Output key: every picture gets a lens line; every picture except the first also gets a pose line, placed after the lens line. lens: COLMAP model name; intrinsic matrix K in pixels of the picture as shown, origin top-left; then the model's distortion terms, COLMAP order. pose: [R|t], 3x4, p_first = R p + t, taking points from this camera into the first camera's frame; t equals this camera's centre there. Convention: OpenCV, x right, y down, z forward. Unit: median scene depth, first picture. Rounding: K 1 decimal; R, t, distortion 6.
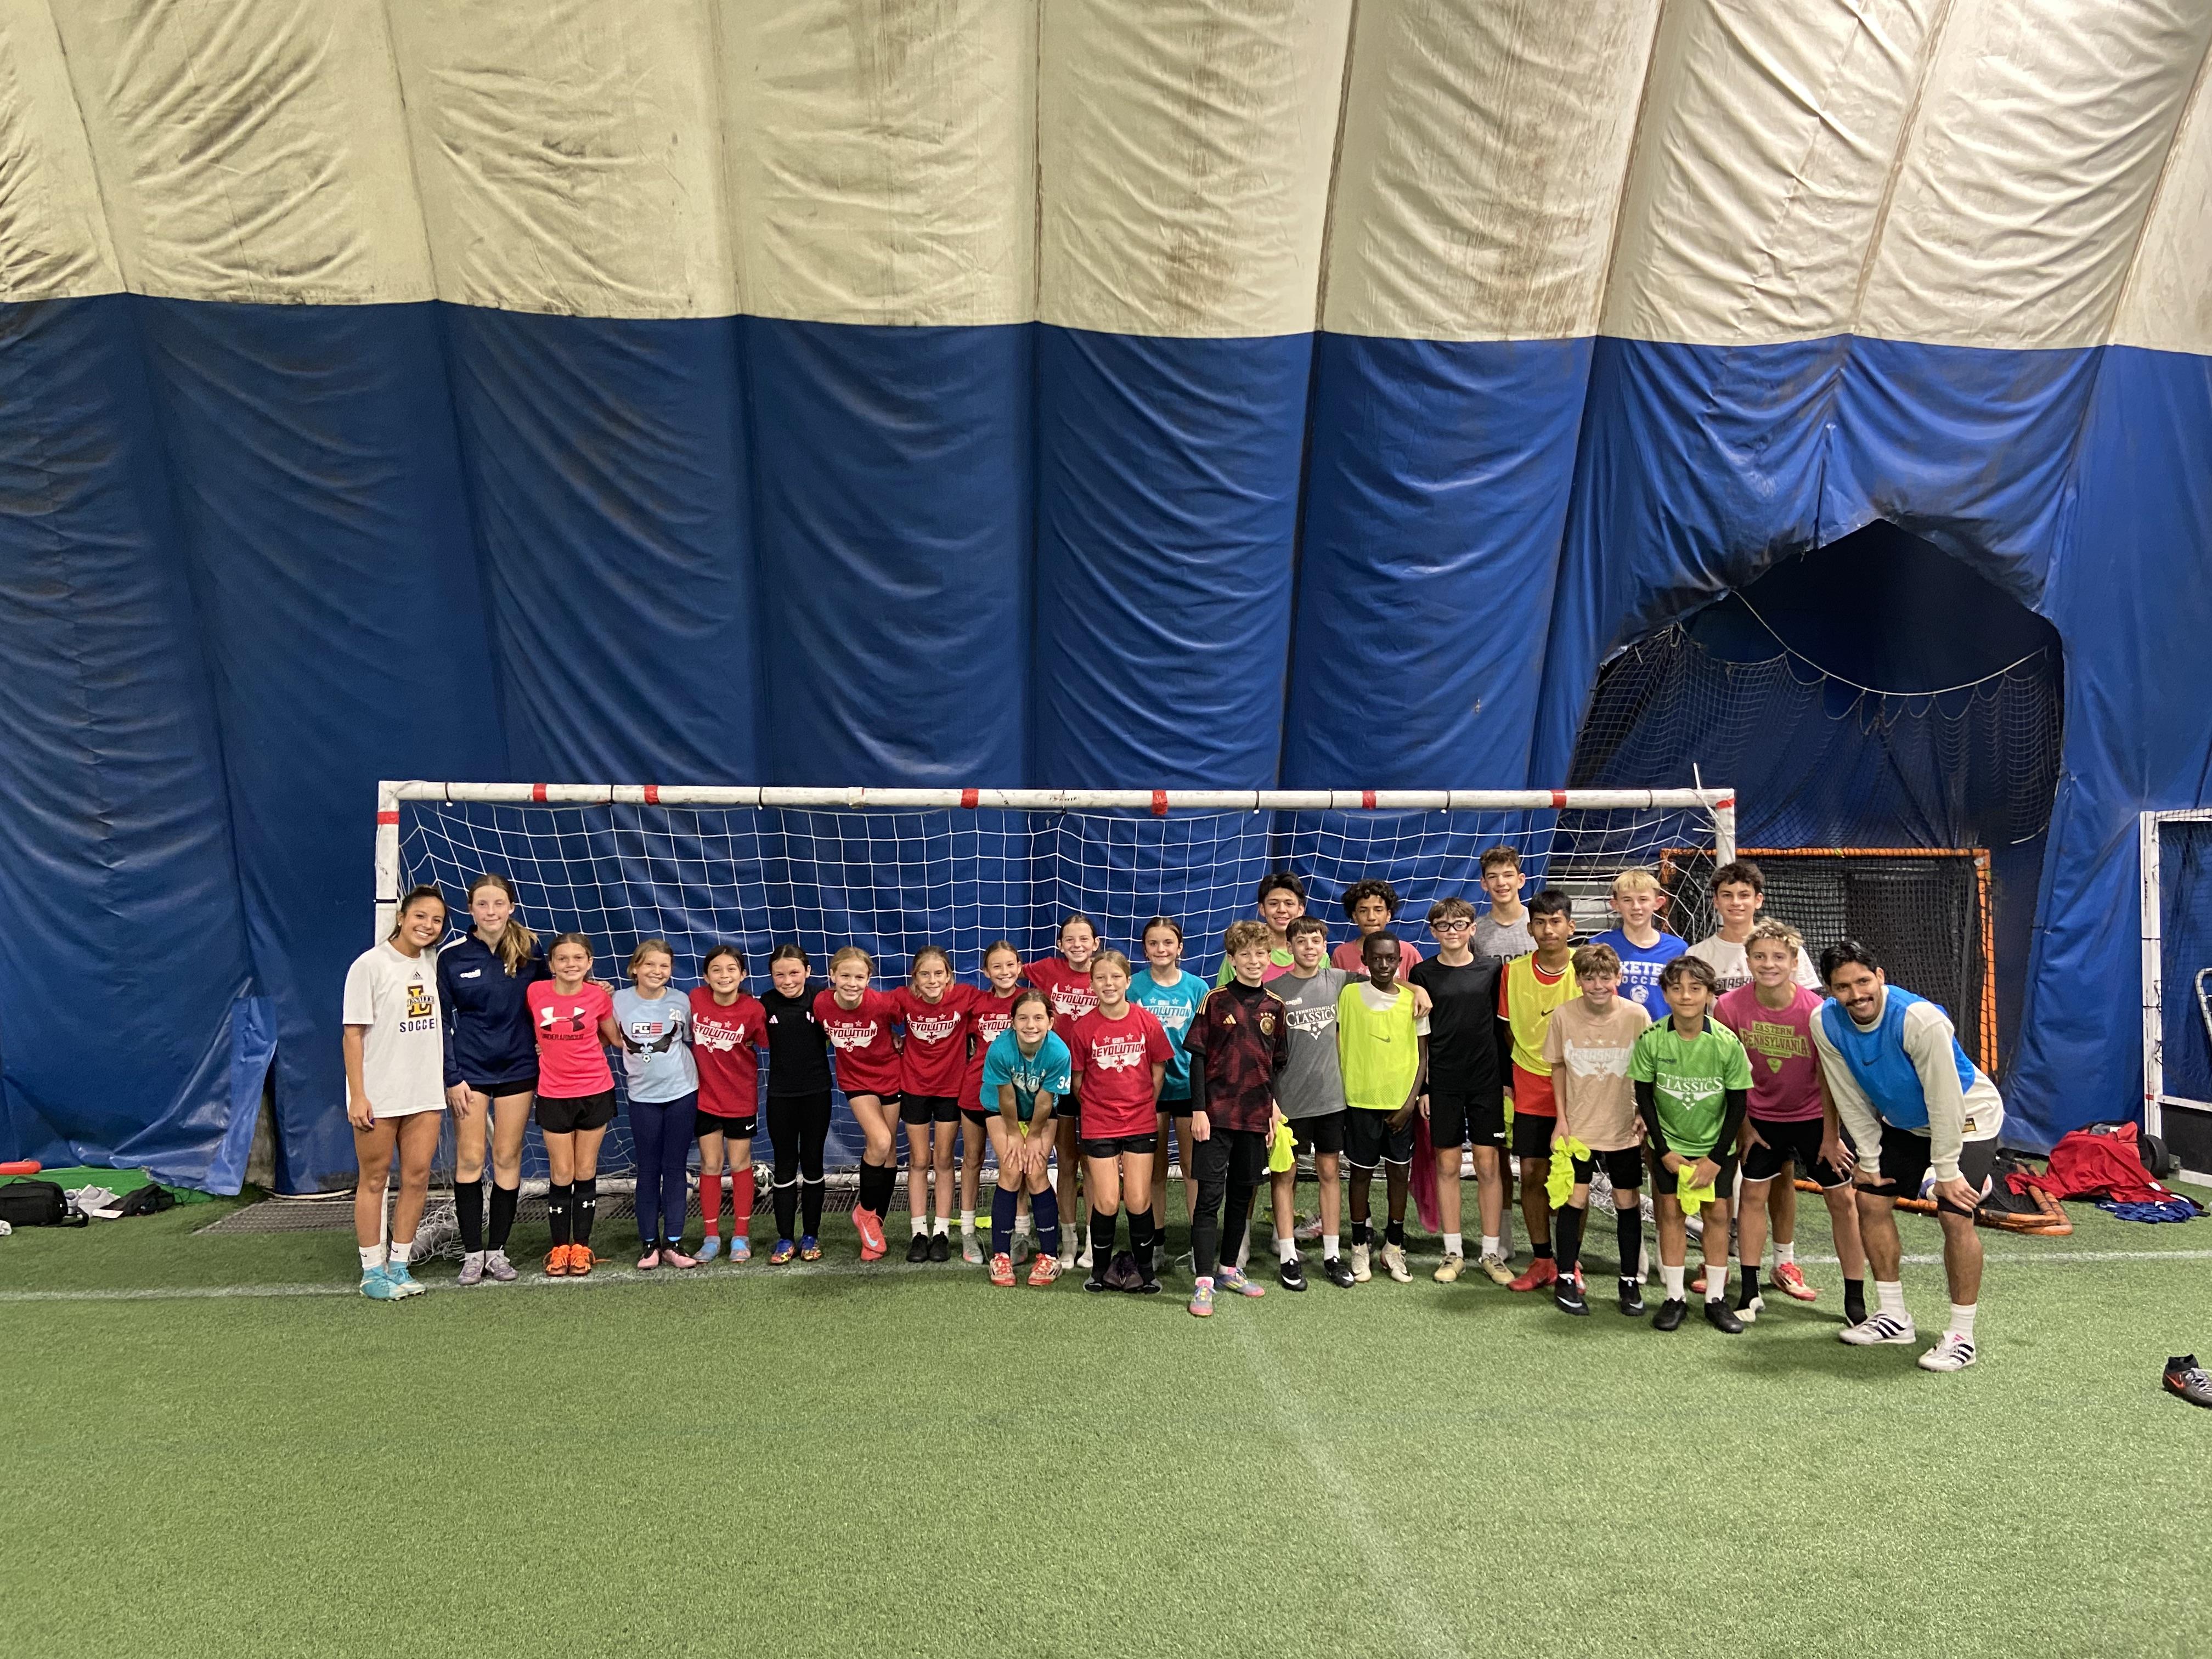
lens RADIAL K [[1676.2, 0, 1097.7], [0, 1676.2, 834.5], [0, 0, 1]] dist [0.134327, -0.175697]
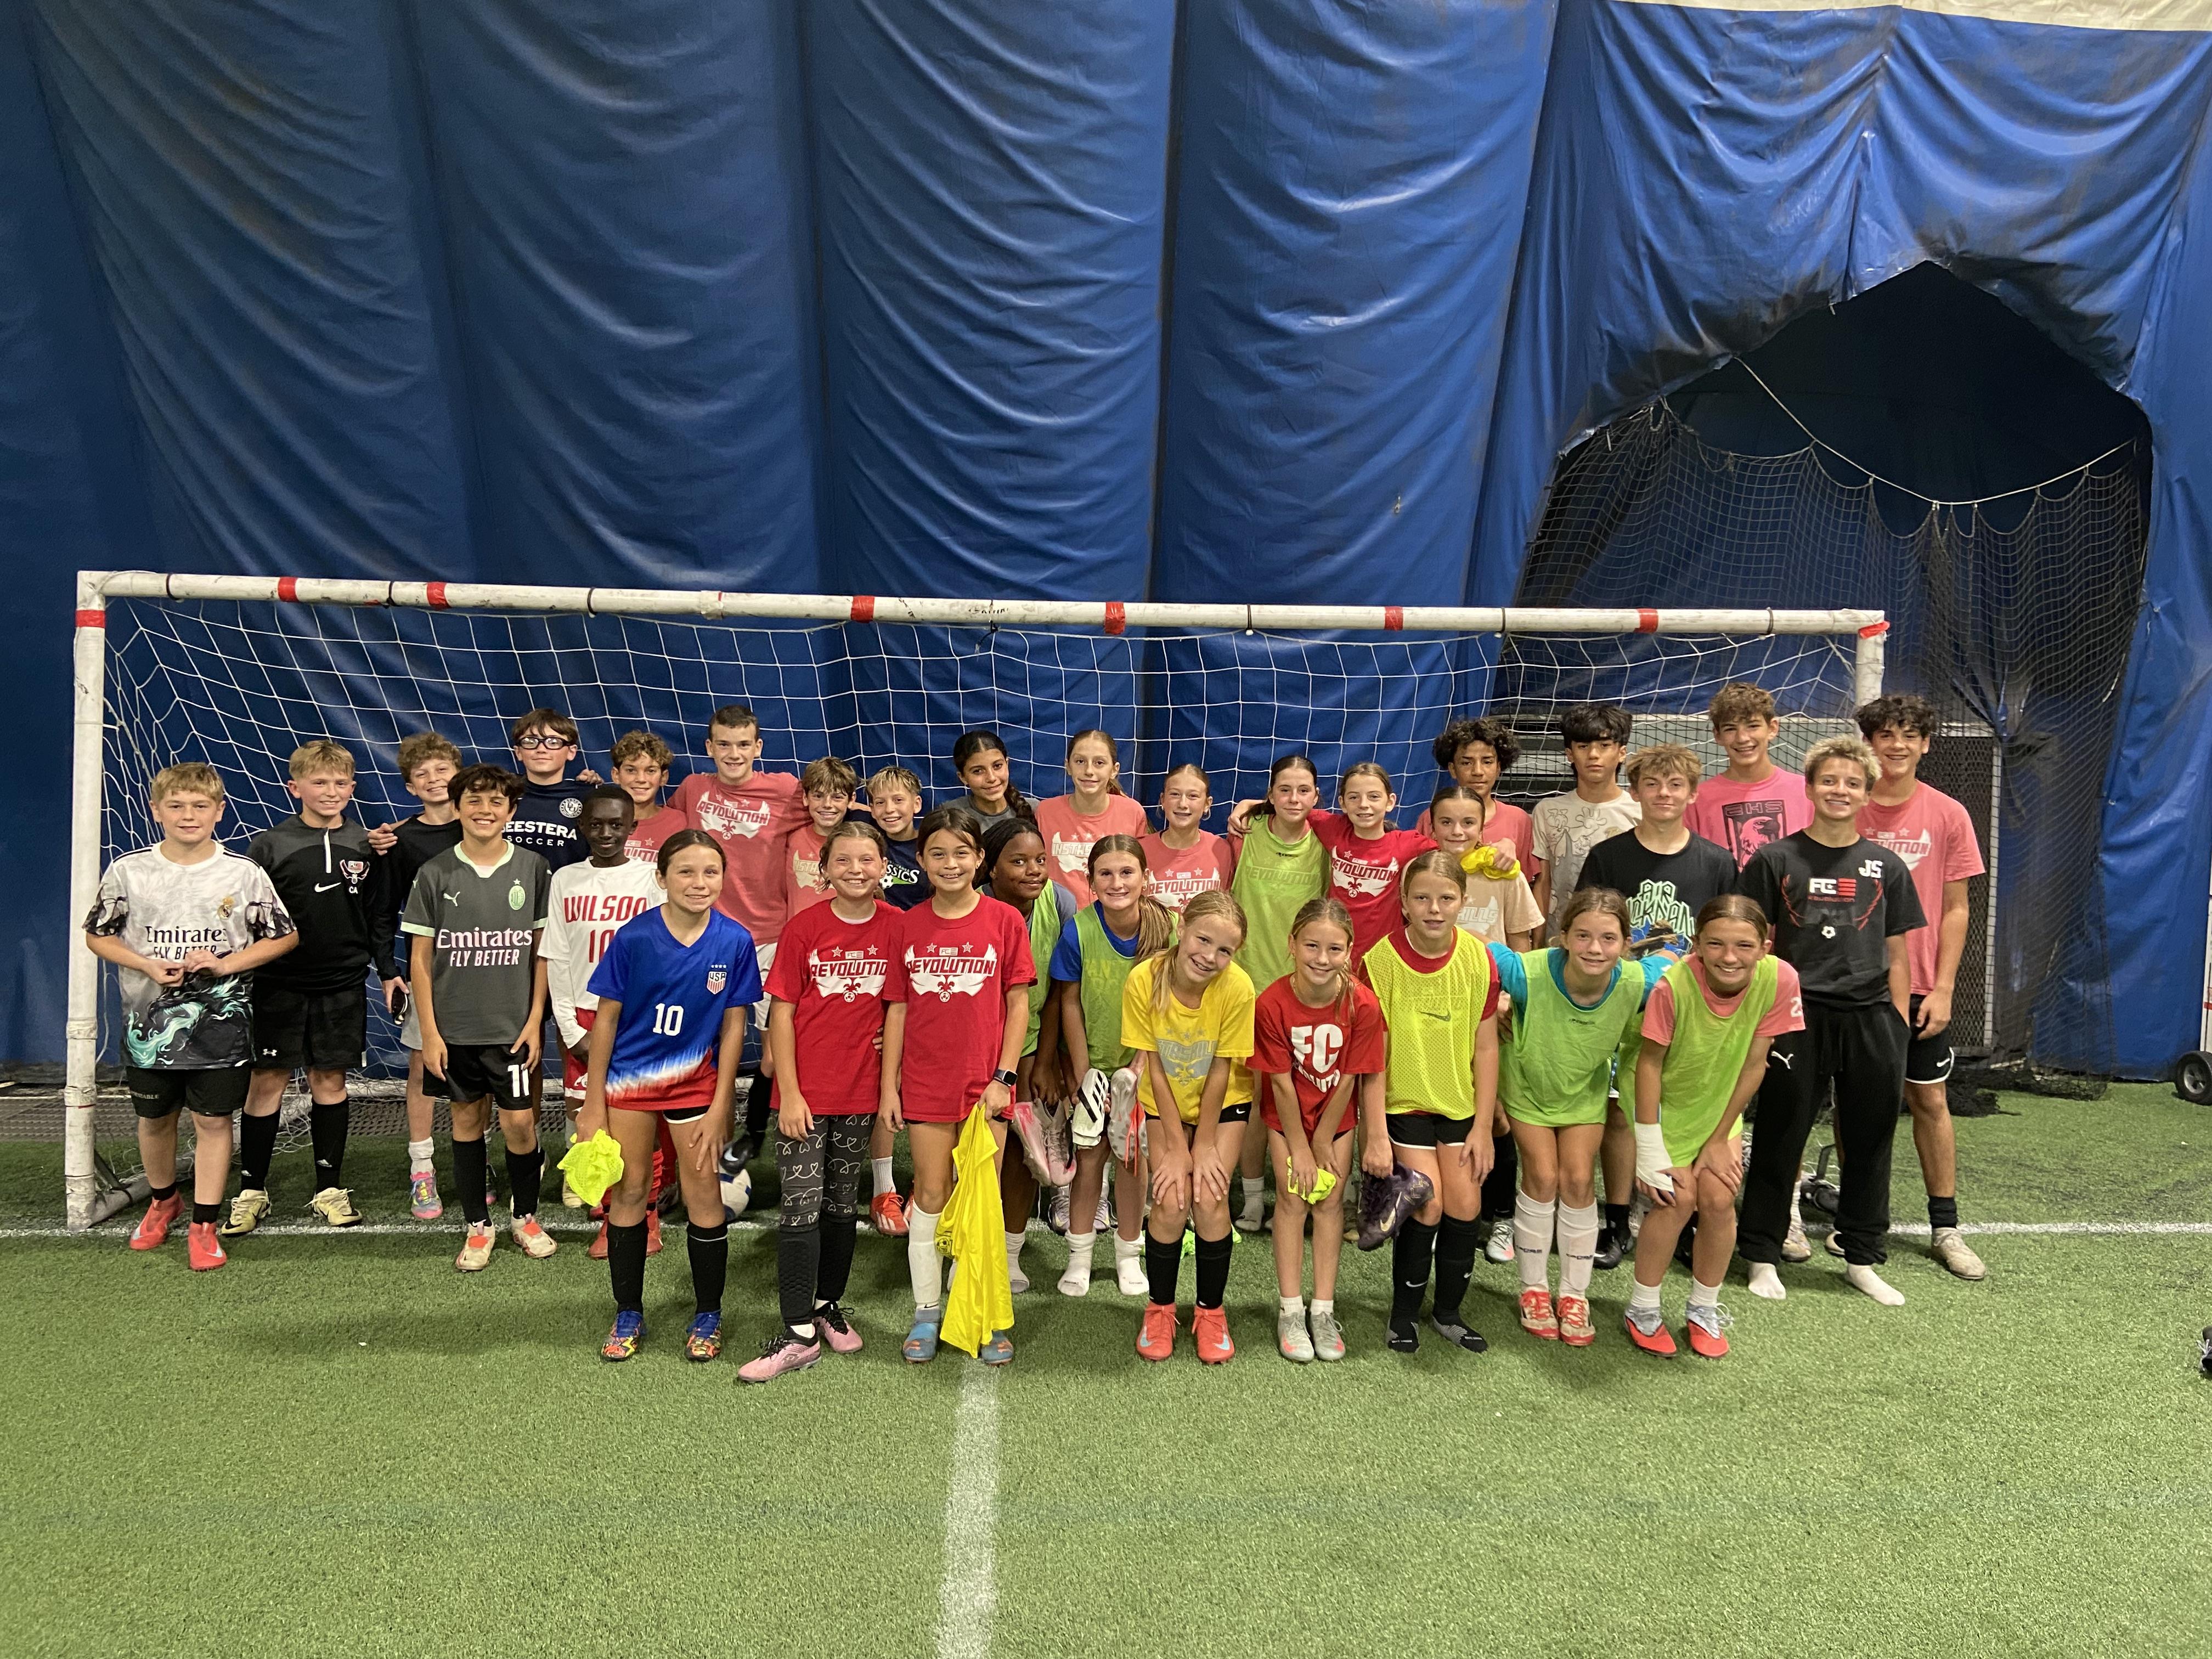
lens RADIAL K [[1676.2, 0, 1097.7], [0, 1676.2, 834.5], [0, 0, 1]] dist [0.134327, -0.175697]
pose [[0.999579, 0.015778, -0.024332, 0.117987], [-0.013627, 0.996188, 0.086161, 0.011584], [0.025599, -0.085793, 0.995984, 0.221349]]
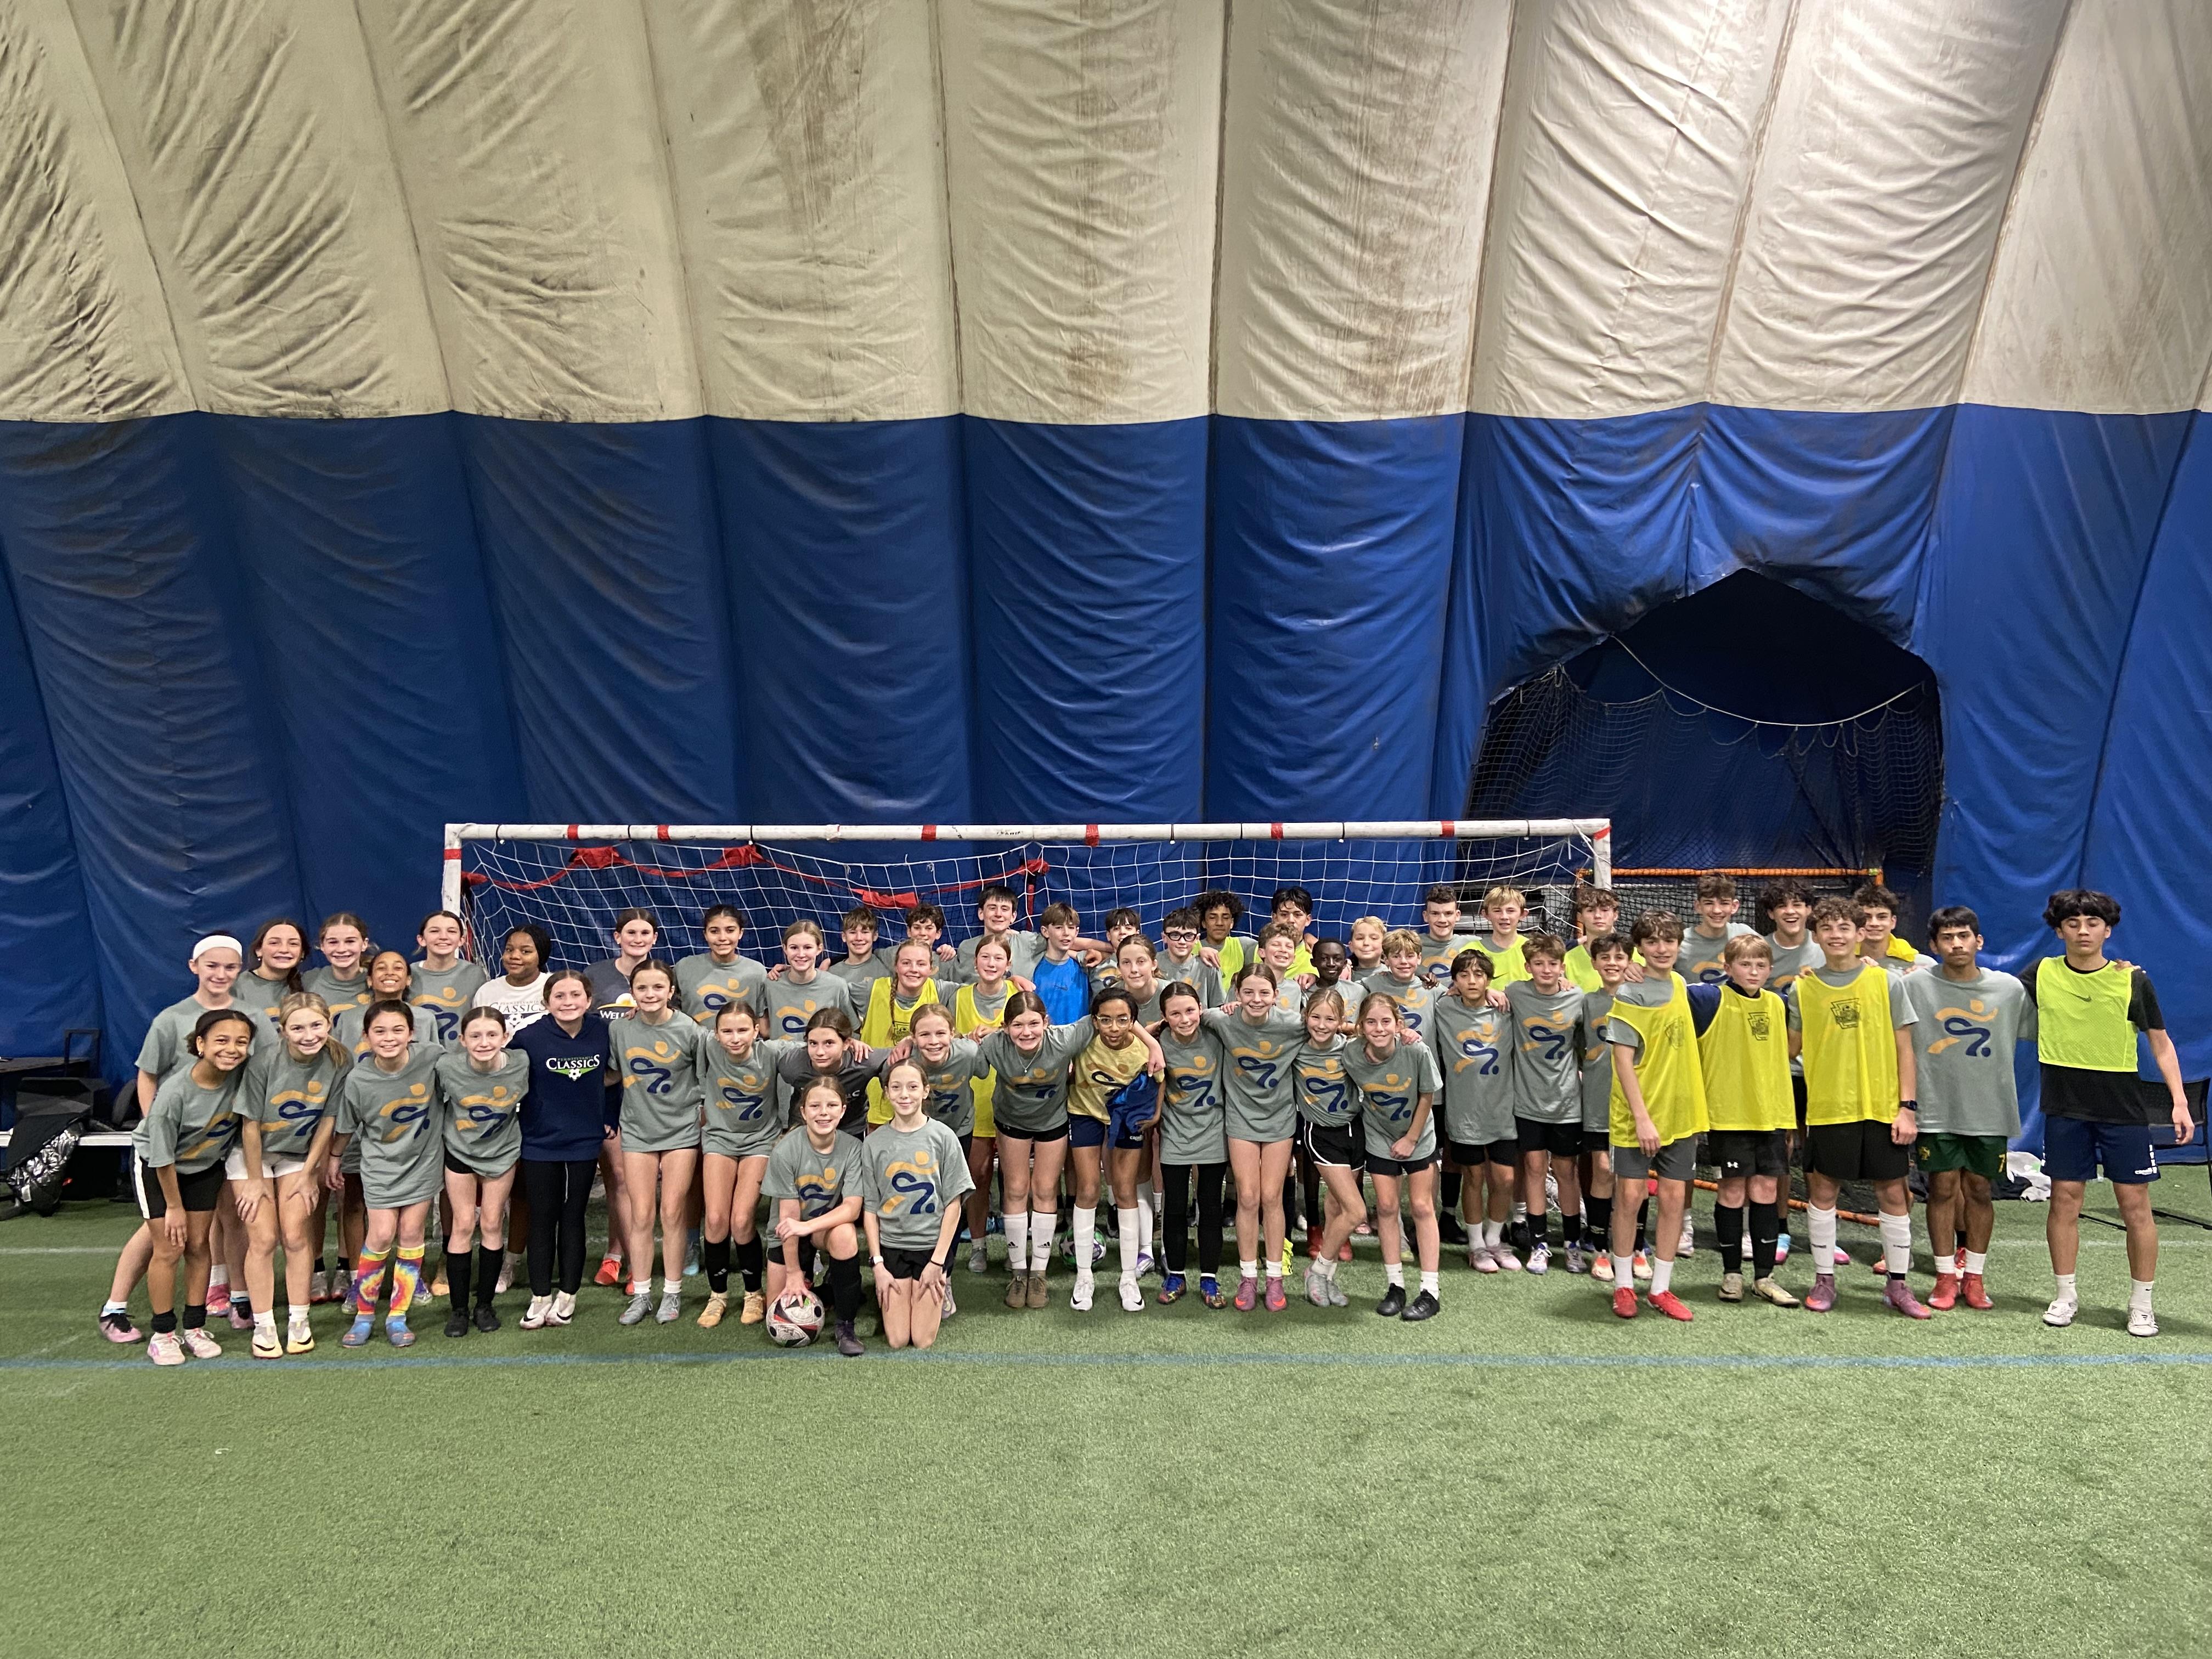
lens RADIAL K [[1676.2, 0, 1097.7], [0, 1676.2, 834.5], [0, 0, 1]] dist [0.134327, -0.175697]
pose [[0.996851, -0.006576, -0.079028, 0.142712], [0.005521, 0.999893, -0.013571, -0.001925], [0.079108, 0.013092, 0.996780, -0.128410]]
